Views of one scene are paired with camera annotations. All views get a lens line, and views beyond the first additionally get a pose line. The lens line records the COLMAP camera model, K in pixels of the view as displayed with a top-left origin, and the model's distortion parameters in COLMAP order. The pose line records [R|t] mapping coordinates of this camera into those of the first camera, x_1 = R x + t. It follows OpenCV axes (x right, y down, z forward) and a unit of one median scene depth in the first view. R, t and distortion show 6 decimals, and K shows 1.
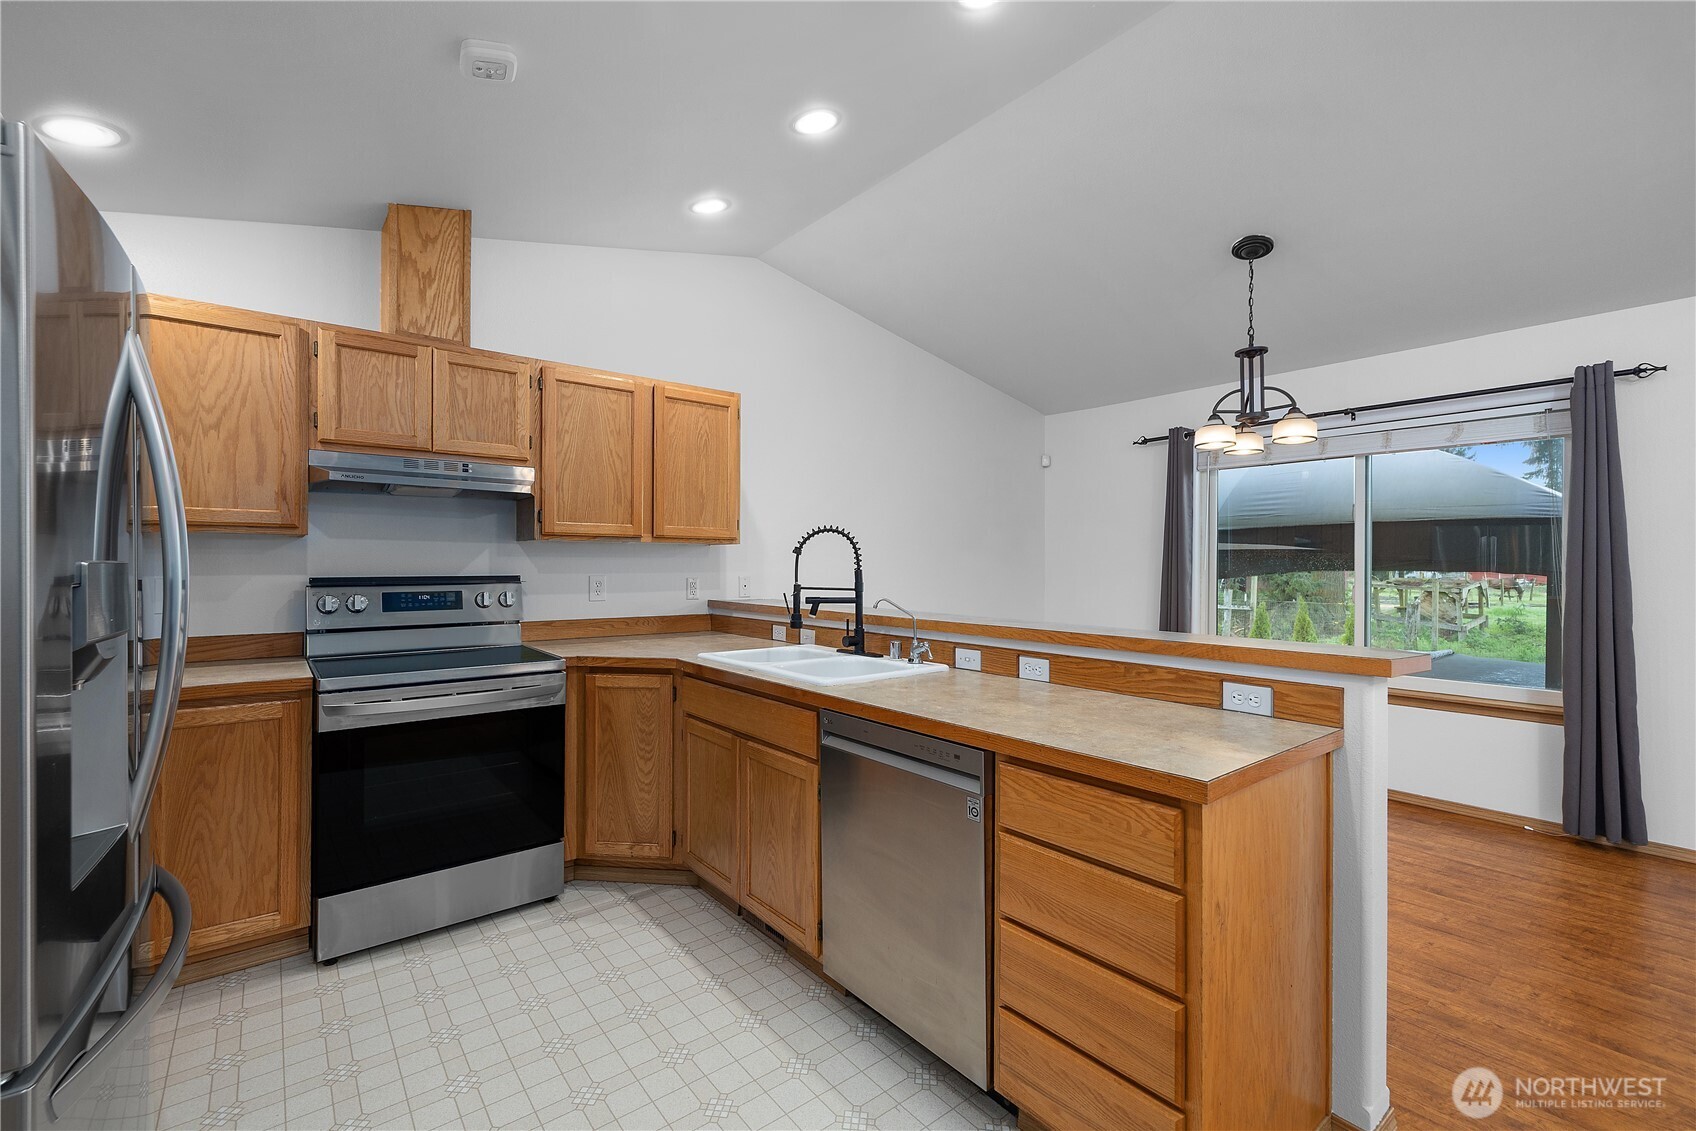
lens RADIAL K [[720.6, 0, 857.3], [0, 720.6, 569.0], [0, 0, 1]] dist [0.006621, -0.001012]
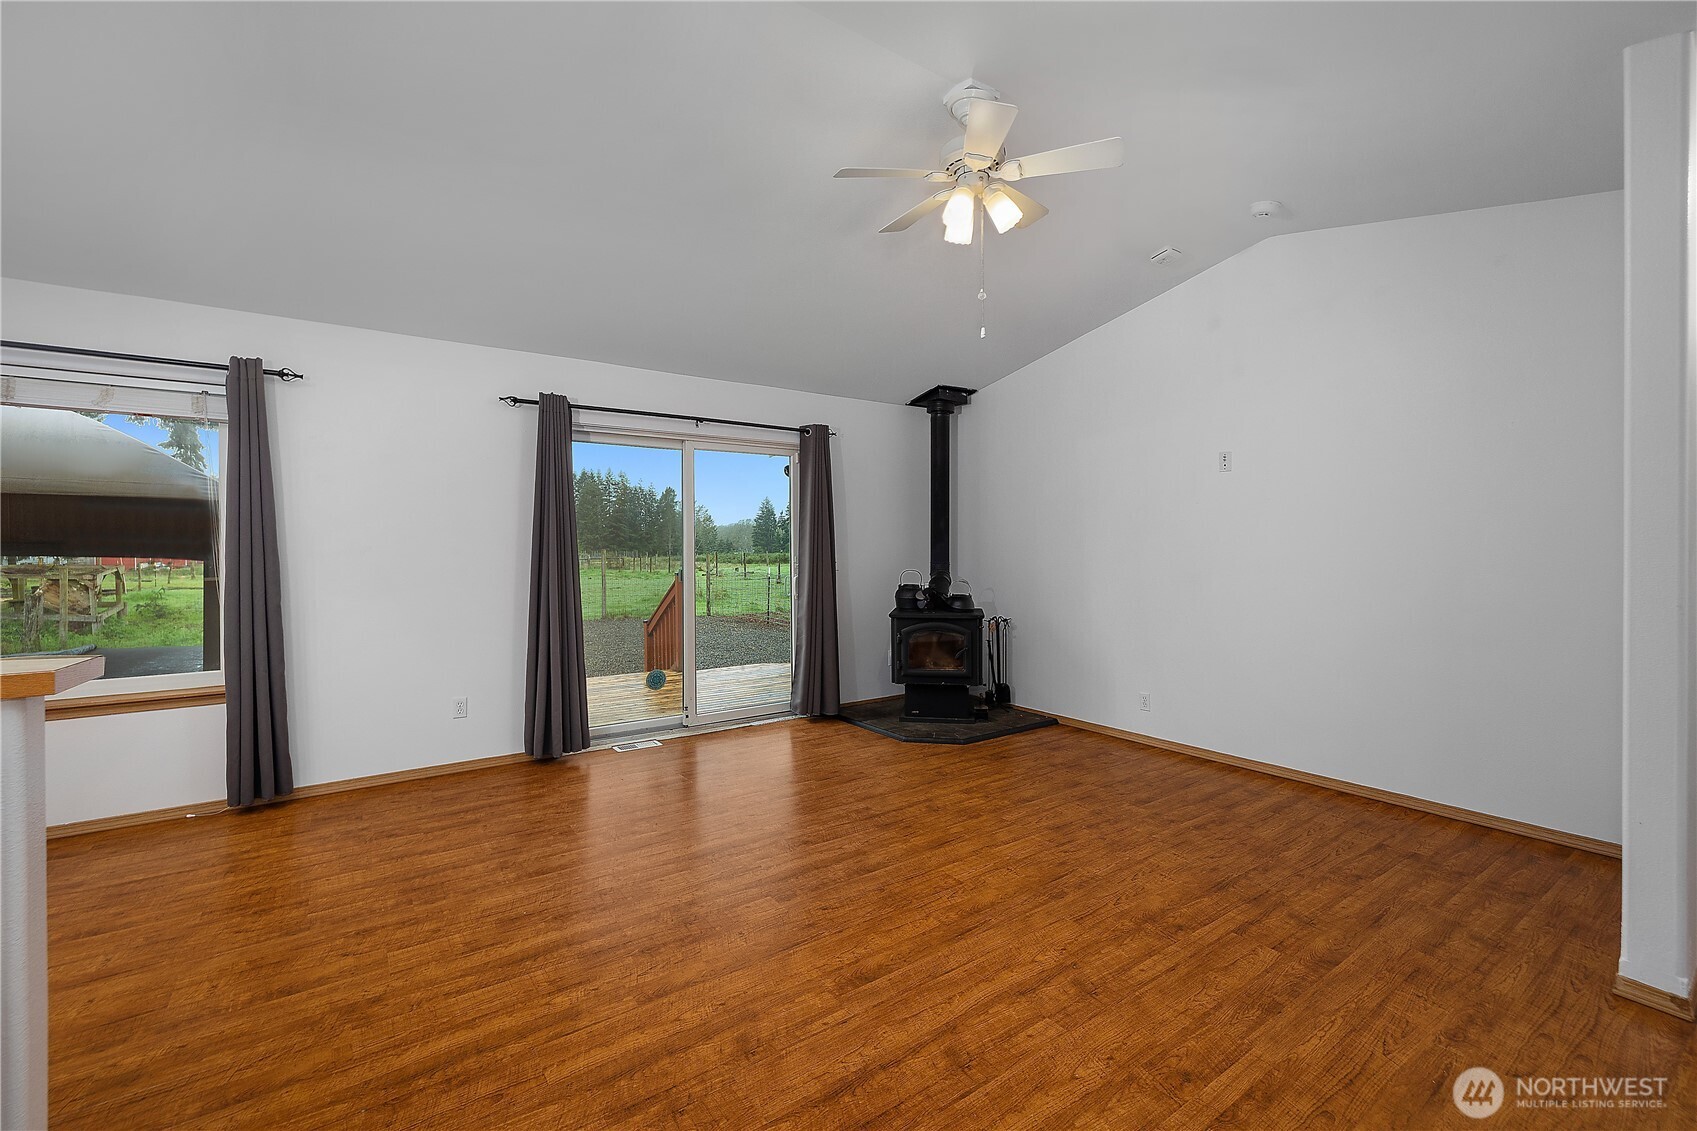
lens RADIAL K [[721.0, 0, 835.2], [0, 721.0, 547.8], [0, 0, 1]] dist [0.006621, -0.001012]
pose [[0.076440, -0.002690, 0.997071, 0.023664], [0.009396, 0.999954, 0.001978, 0.003046], [-0.997030, 0.009217, 0.076461, 0.068076]]
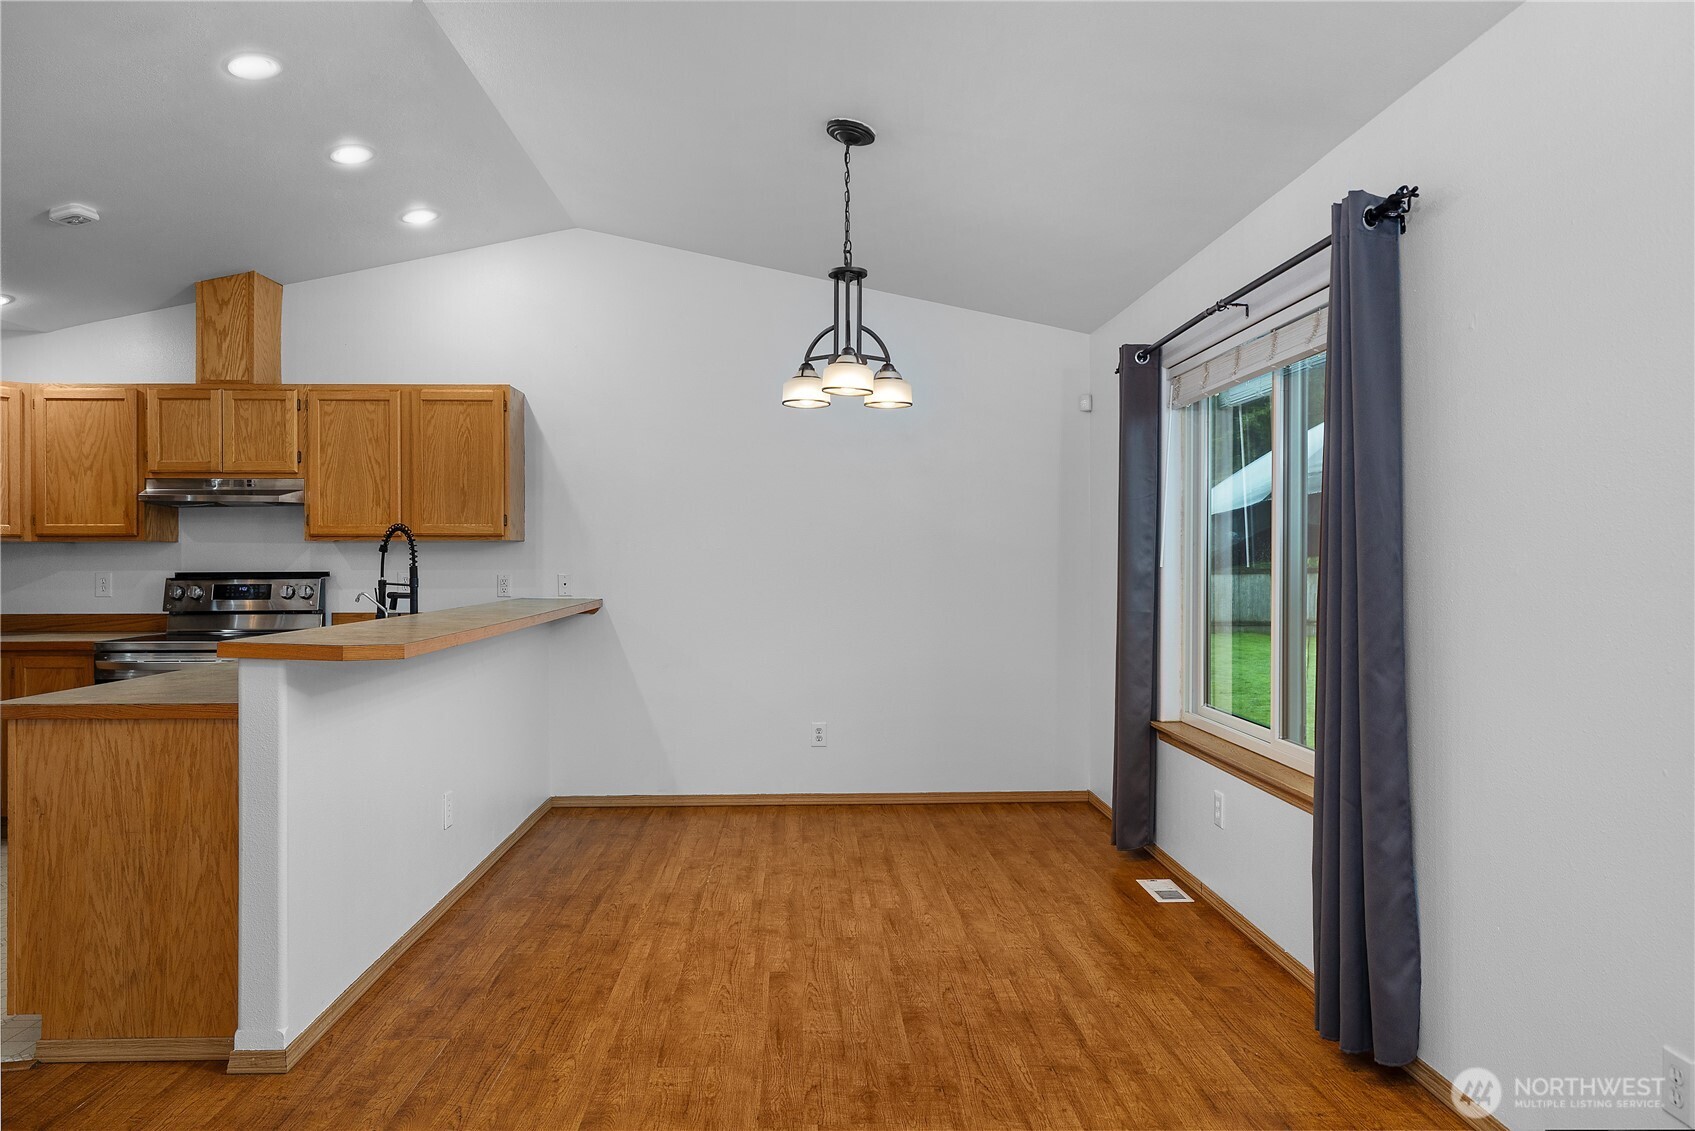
lens RADIAL K [[1116.0, 0, 836.5], [0, 1116.0, 573.9], [0, 0, 1]] dist [0.014974, -0.005799]
pose [[0.800004, 0.002723, -0.599988, 1.388124], [0.000335, 0.999988, 0.004985, 0.004271], [0.599994, -0.004189, 0.799993, 0.079213]]
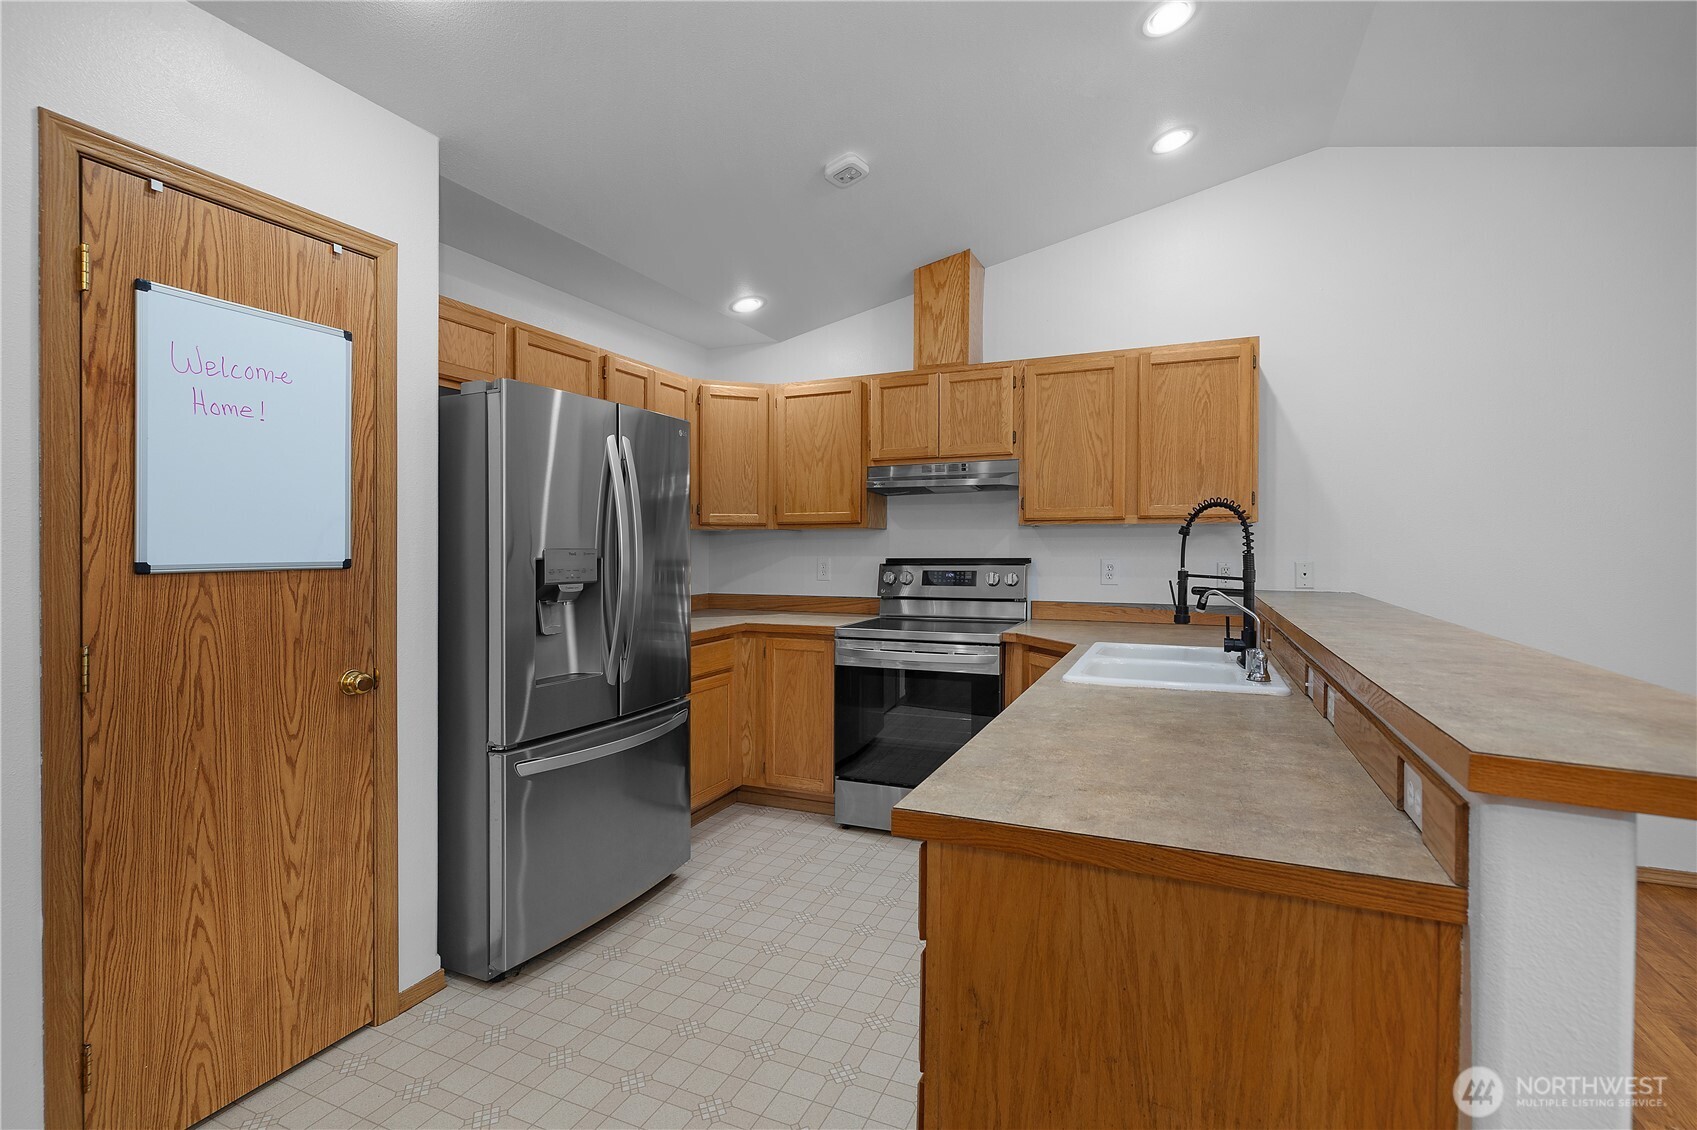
lens RADIAL K [[794.0, 0, 847.6], [0, 794.0, 555.4], [0, 0, 1]] dist [0.002042, -0.000059]
pose [[0.464463, 0.004270, -0.885582, 0.528818], [-0.001838, 0.999991, 0.003857, 0.000758], [0.885591, -0.000164, 0.464467, 0.221503]]
